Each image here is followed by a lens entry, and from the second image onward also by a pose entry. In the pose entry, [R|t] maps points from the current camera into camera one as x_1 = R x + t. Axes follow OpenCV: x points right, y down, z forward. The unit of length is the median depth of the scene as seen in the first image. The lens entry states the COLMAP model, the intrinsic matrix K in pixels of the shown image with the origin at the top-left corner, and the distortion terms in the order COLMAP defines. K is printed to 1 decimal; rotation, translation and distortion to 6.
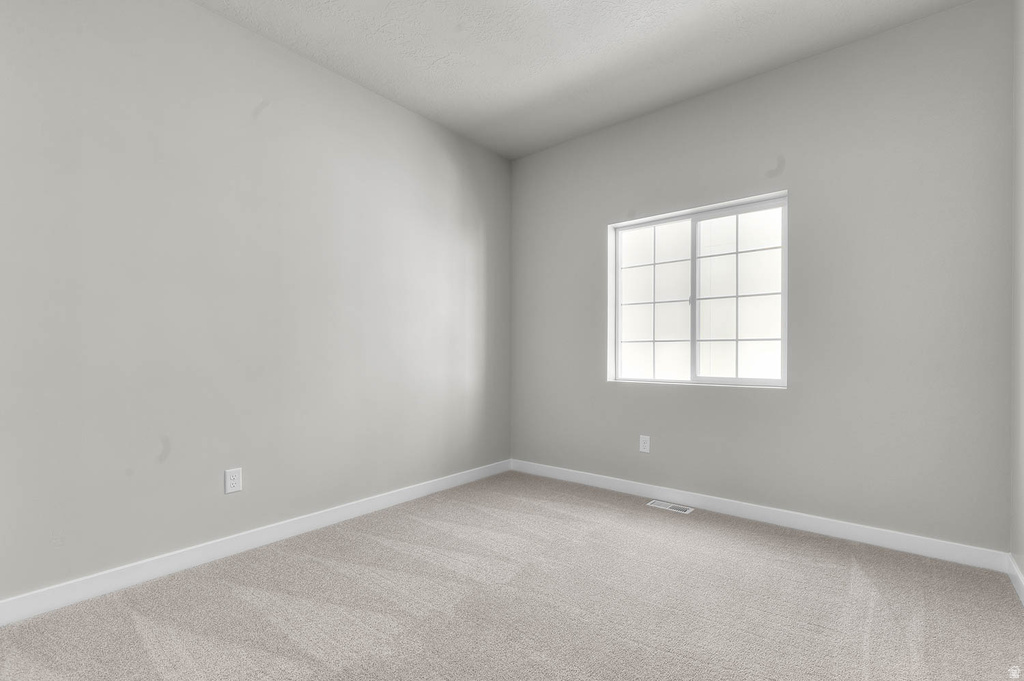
lens RADIAL K [[427.8, 0, 540.7], [0, 427.8, 352.8], [0, 0, 1]] dist [0.000411, -0.000020]
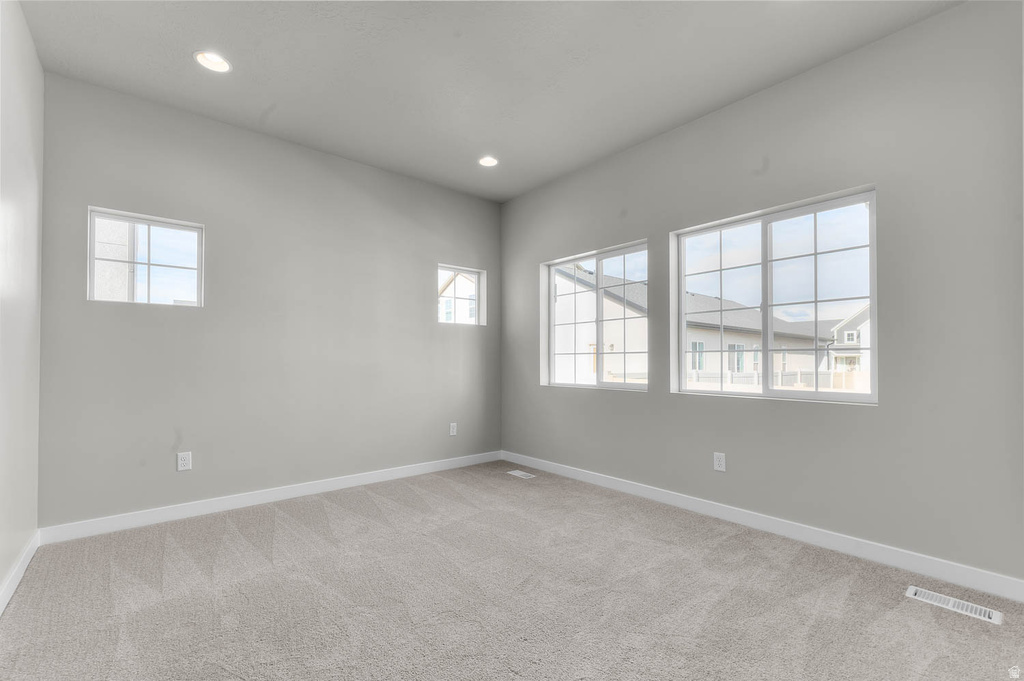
lens RADIAL K [[433.2, 0, 514.6], [0, 433.2, 353.6], [0, 0, 1]] dist [-0.014580, 0.000029]
pose [[0.971707, -0.001371, -0.236184, 0.053049], [-0.003784, 0.999764, -0.021373, 0.000093], [0.236158, 0.021662, 0.971473, -0.038545]]
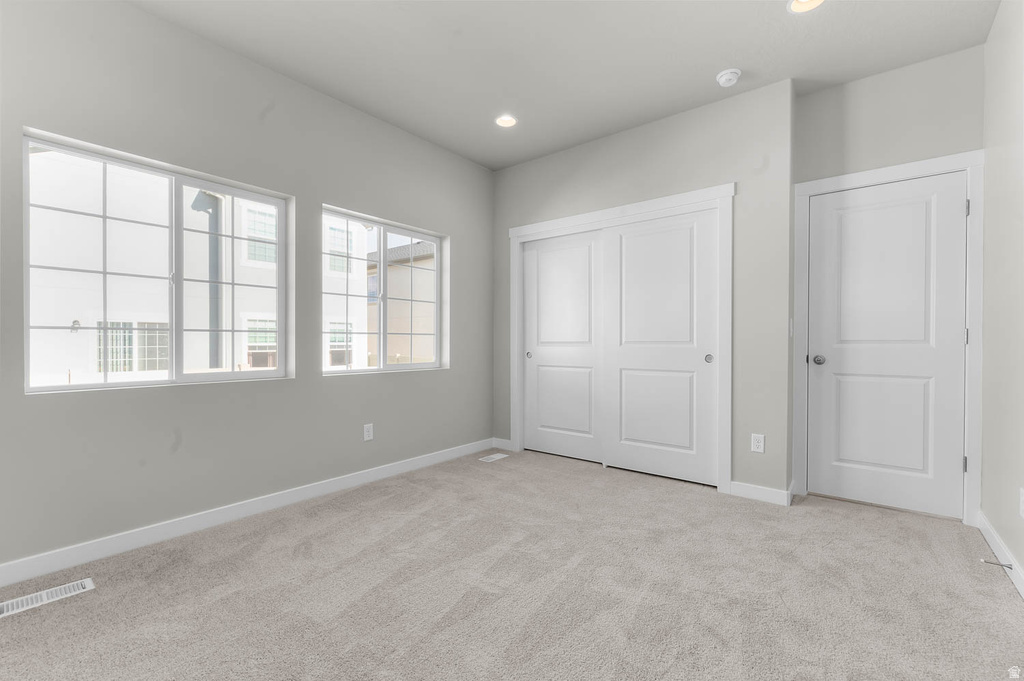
lens RADIAL K [[600.9, 0, 384.5], [0, 600.9, 340.9], [0, 0, 1]] dist [-0.000128, 0.000199]
pose [[0.043370, 0.002918, 0.999055, -0.803897], [0.005651, 0.999979, -0.003166, -0.001794], [-0.999043, 0.005783, 0.043352, 0.593526]]
